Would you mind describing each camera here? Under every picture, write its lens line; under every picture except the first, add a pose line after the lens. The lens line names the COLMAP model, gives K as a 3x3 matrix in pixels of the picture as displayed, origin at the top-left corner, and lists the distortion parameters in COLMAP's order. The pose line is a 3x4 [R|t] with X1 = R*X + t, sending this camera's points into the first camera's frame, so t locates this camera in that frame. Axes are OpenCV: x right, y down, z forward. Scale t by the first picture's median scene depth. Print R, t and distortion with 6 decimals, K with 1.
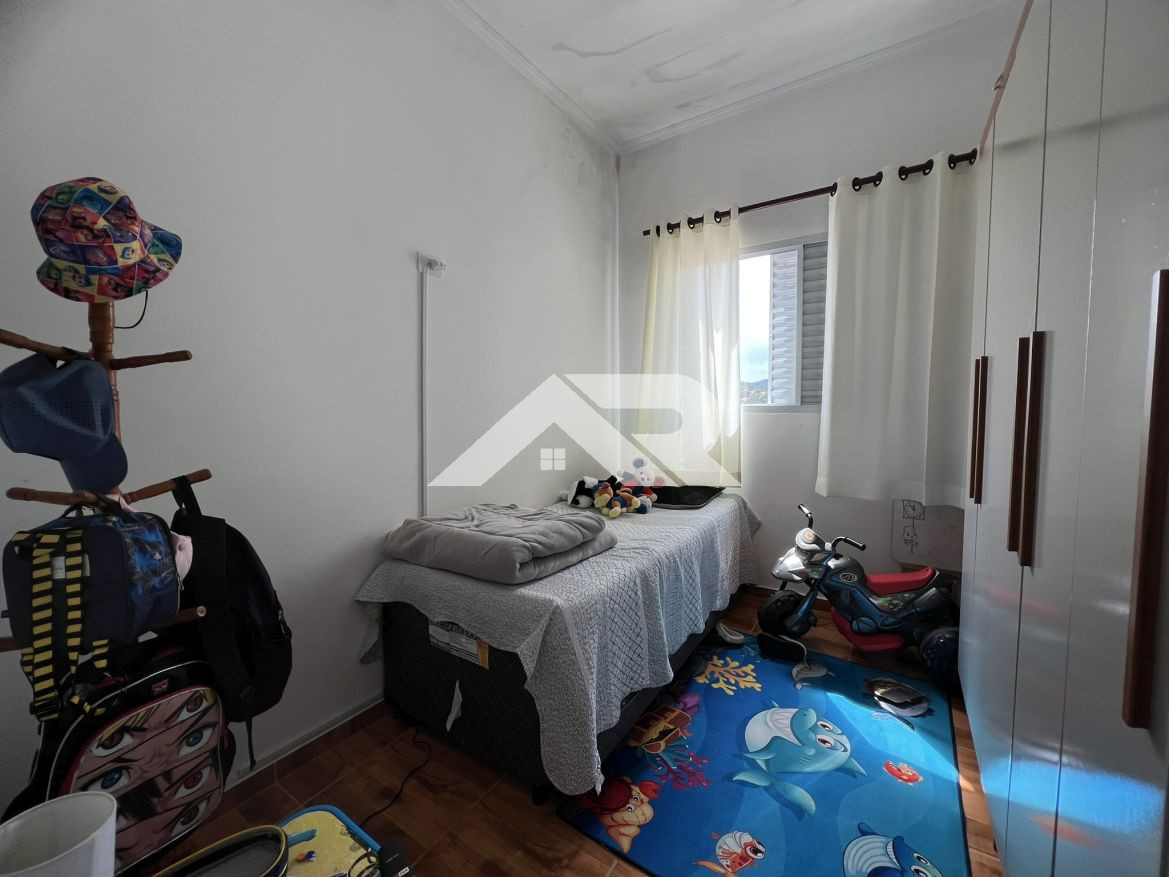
lens RADIAL K [[468.8, 0, 582.7], [0, 468.8, 435.5], [0, 0, 1]] dist [-0.002098, -0.000032]
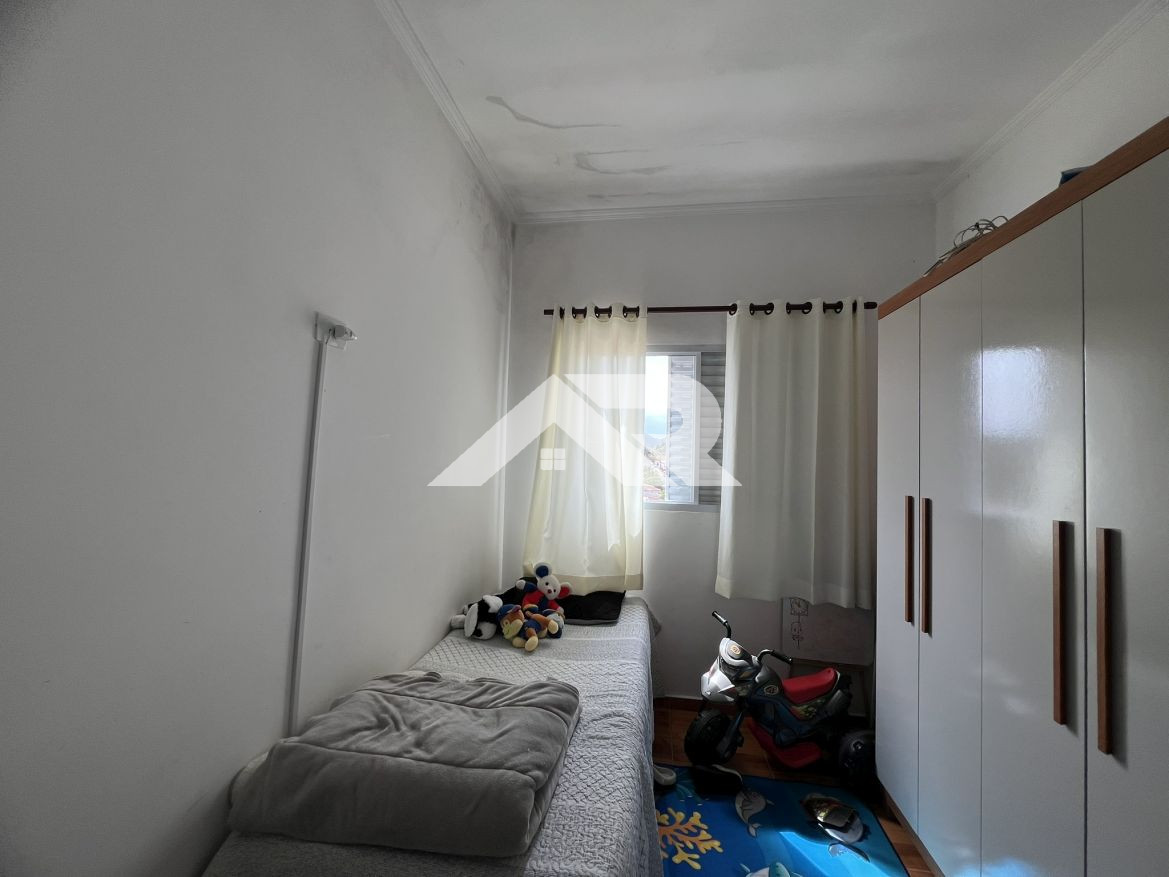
lens RADIAL K [[468.8, 0, 585.9], [0, 468.8, 435.2], [0, 0, 1]] dist [-0.002098, -0.000032]
pose [[0.902429, 0.051919, 0.427700, -0.232886], [-0.007917, 0.994543, -0.104025, -0.123515], [-0.430767, 0.090490, 0.897915, 0.204560]]
